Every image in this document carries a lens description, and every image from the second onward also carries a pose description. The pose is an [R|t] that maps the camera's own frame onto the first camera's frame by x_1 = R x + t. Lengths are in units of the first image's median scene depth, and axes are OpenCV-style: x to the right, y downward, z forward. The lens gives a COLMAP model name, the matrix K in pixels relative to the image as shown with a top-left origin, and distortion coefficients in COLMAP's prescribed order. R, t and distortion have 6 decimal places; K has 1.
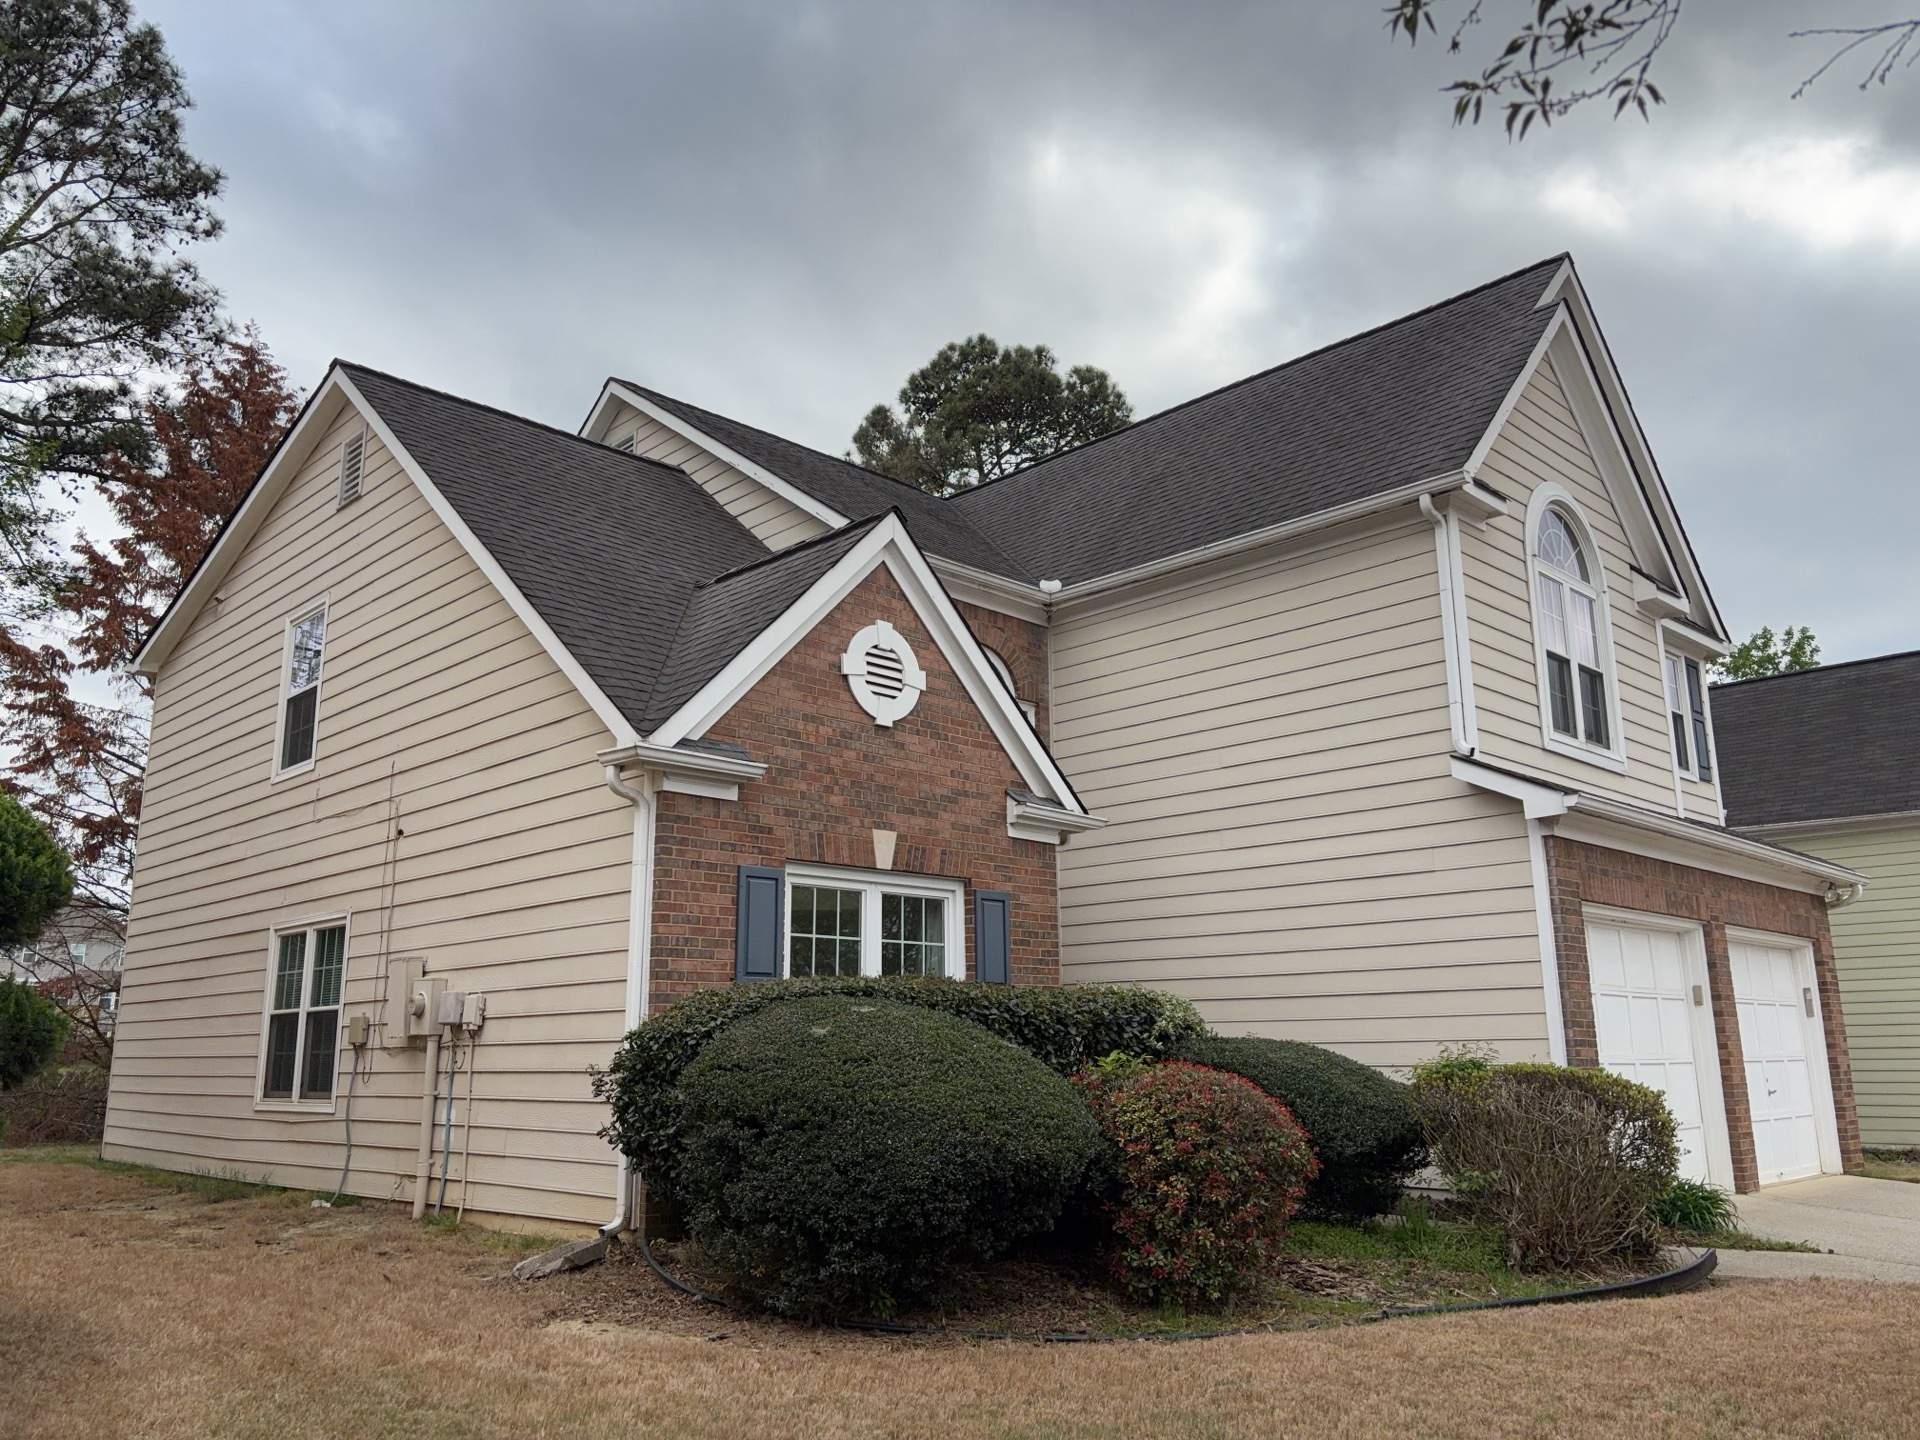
lens RADIAL K [[1440.0, 0, 973.3], [0, 1440.0, 722.4], [0, 0, 1]] dist [0.134517, -0.198384]
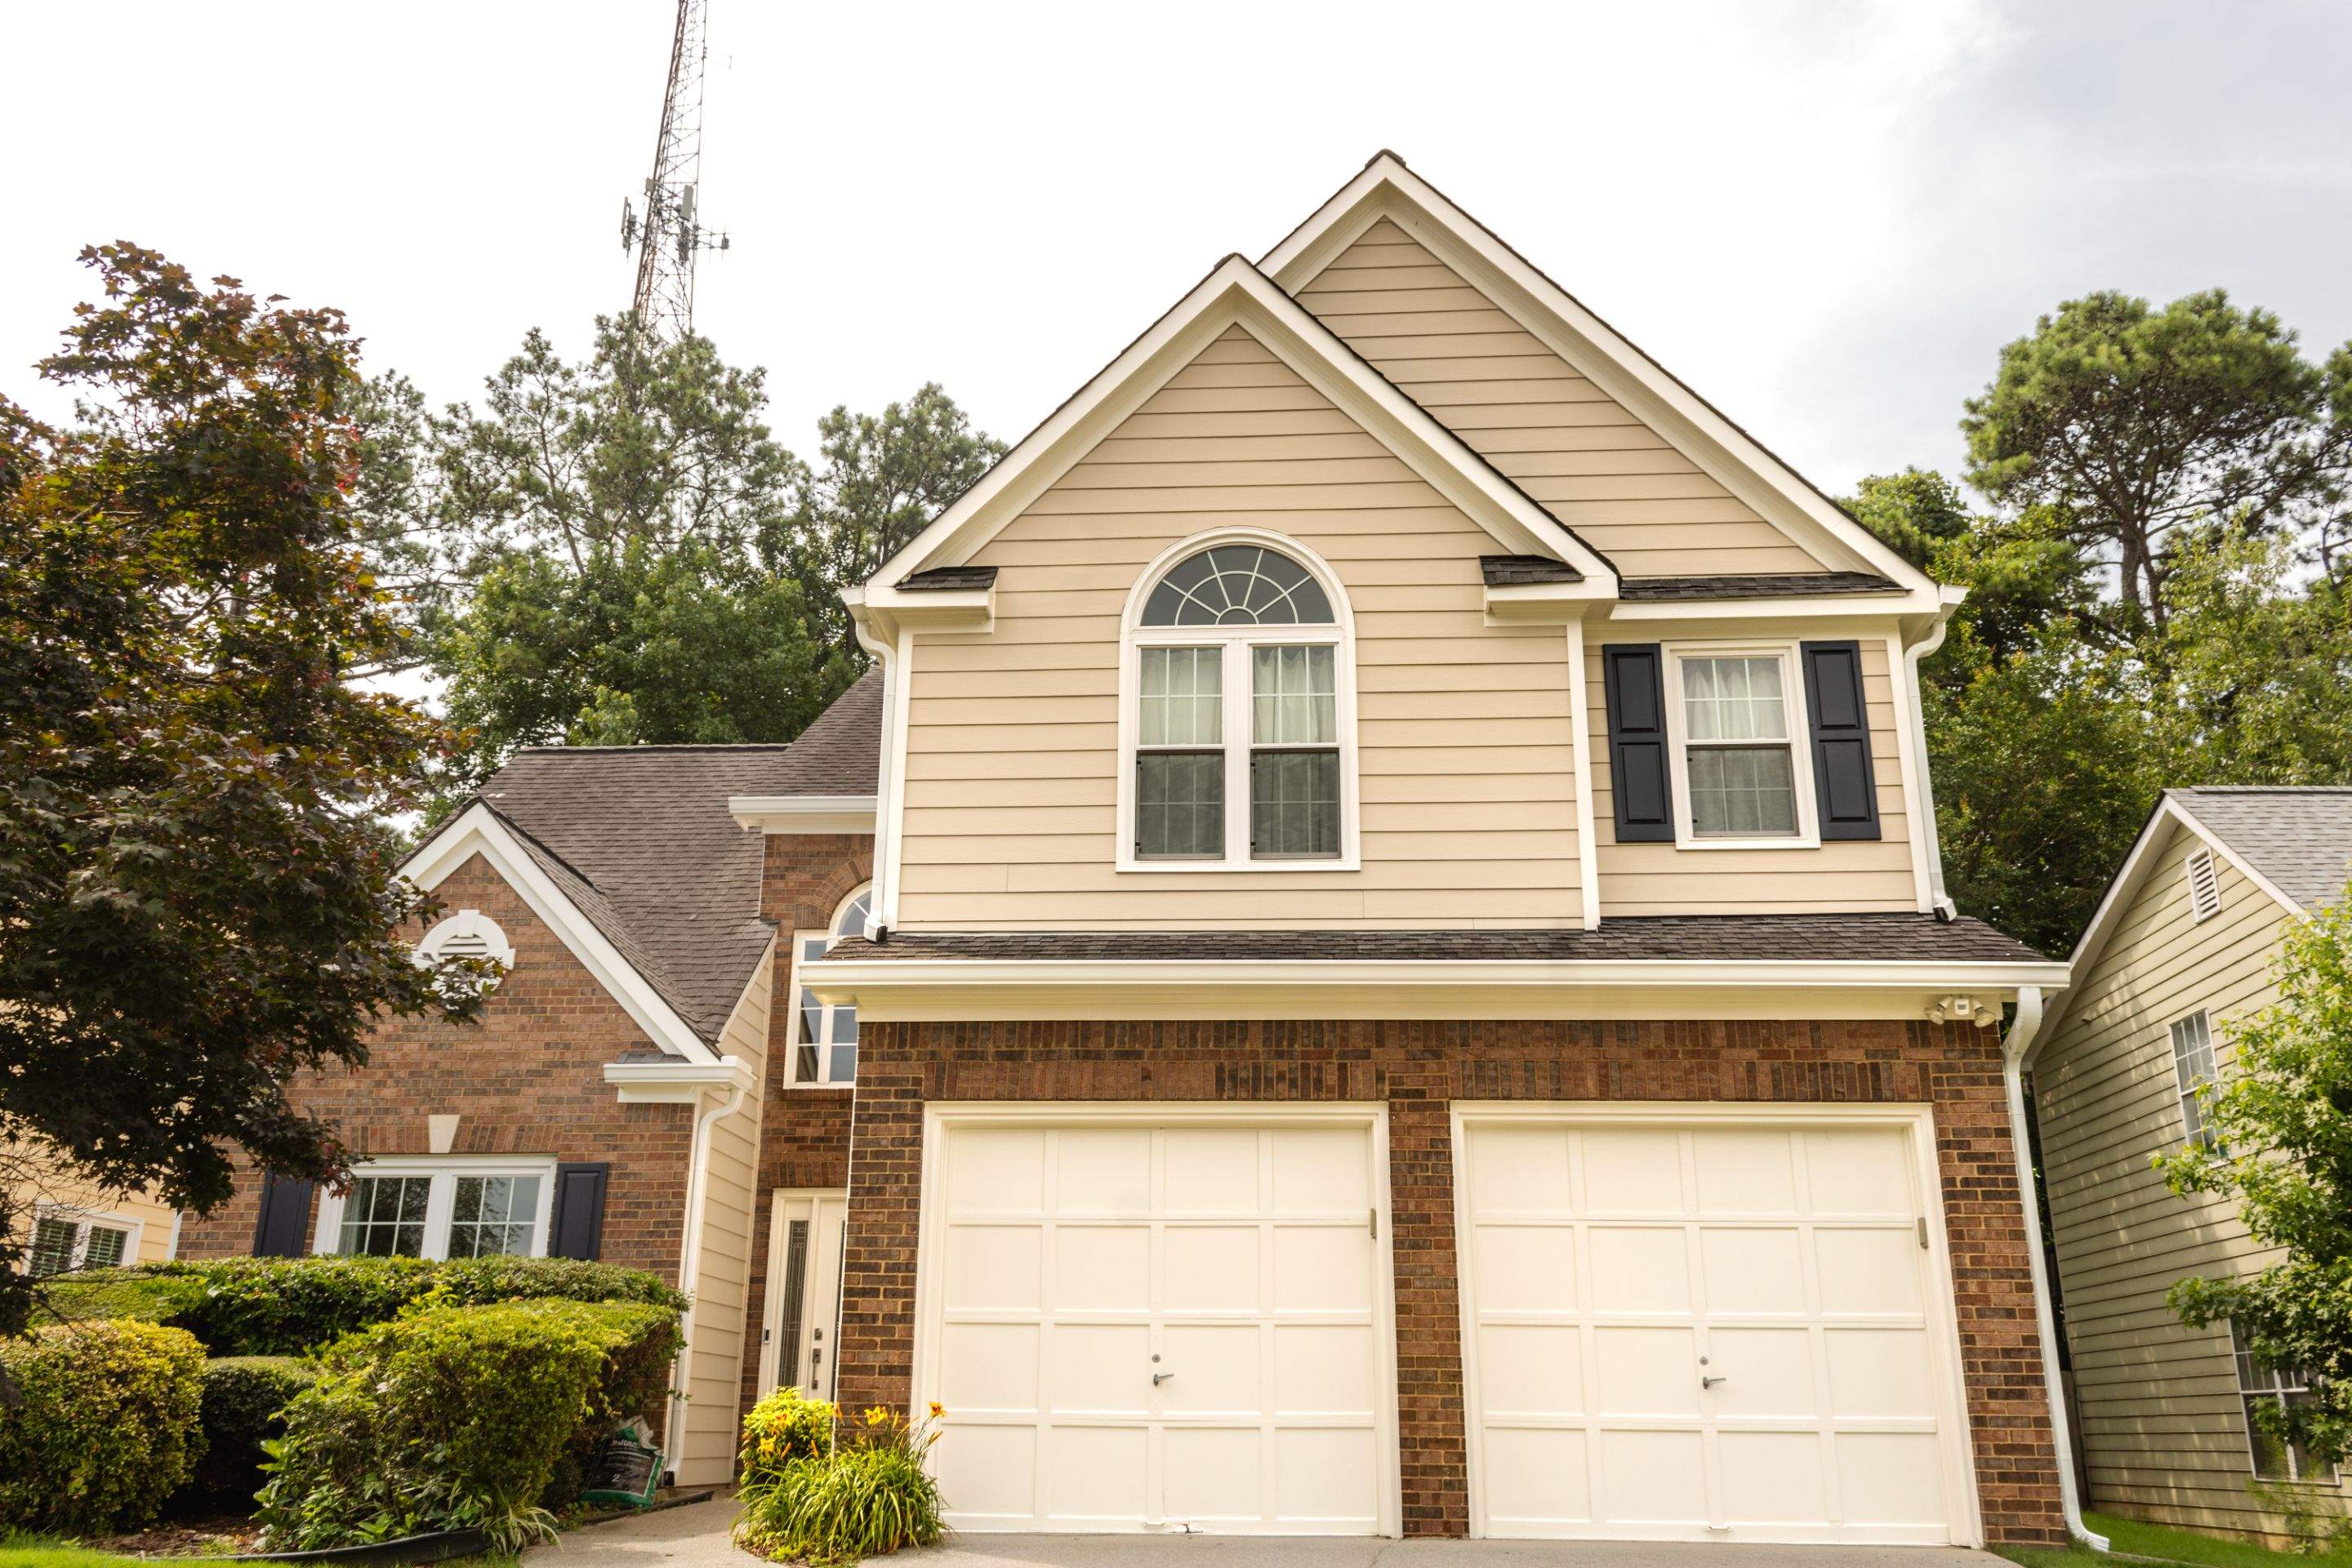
lens RADIAL K [[1887.4, 0, 1190.3], [0, 1887.4, 793.9], [0, 0, 1]] dist [0.058686, -0.103741]
pose [[0.666156, -0.227176, -0.710371, 1.259619], [0.153209, 0.973849, -0.167763, 0.155386], [0.729906, 0.002921, 0.683541, 0.444623]]
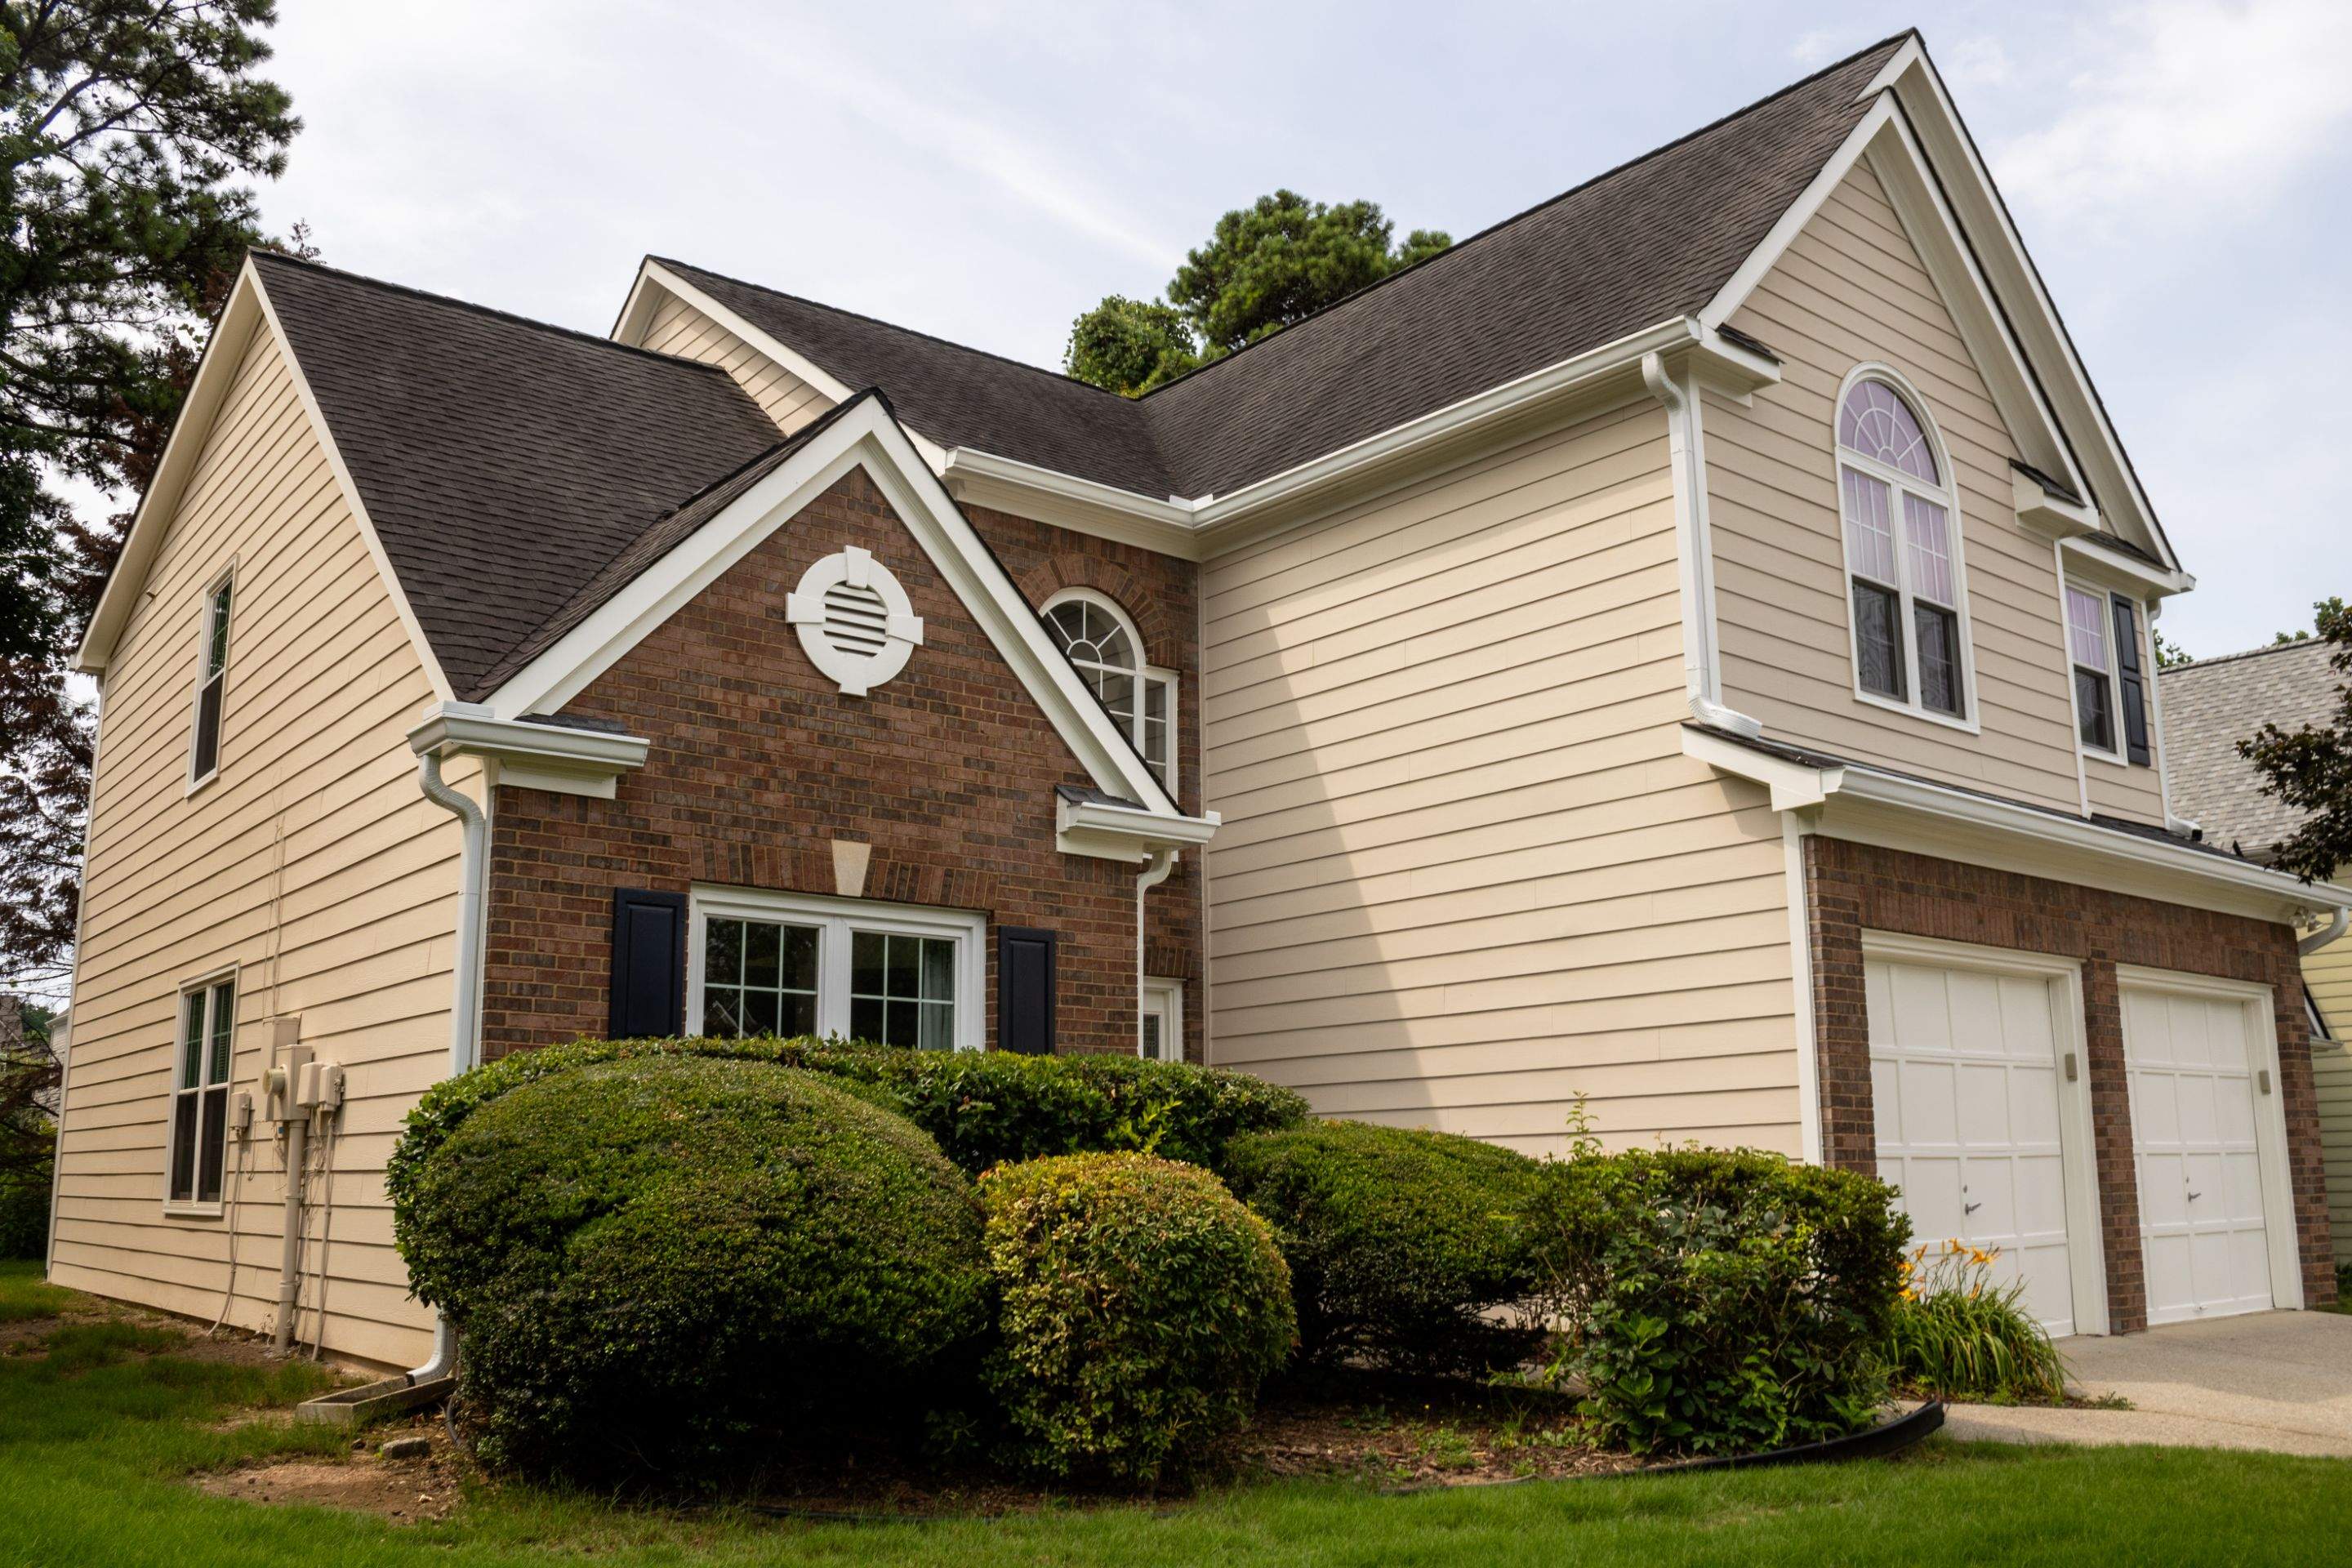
lens RADIAL K [[1969.8, 0, 1196.5], [0, 1969.8, 797.8], [0, 0, 1]] dist [-0.167564, 0.159239]
pose [[0.995453, -0.015962, -0.093906, 0.190950], [0.018913, 0.999352, 0.030621, 0.026162], [0.093356, -0.032257, 0.995110, 0.056195]]
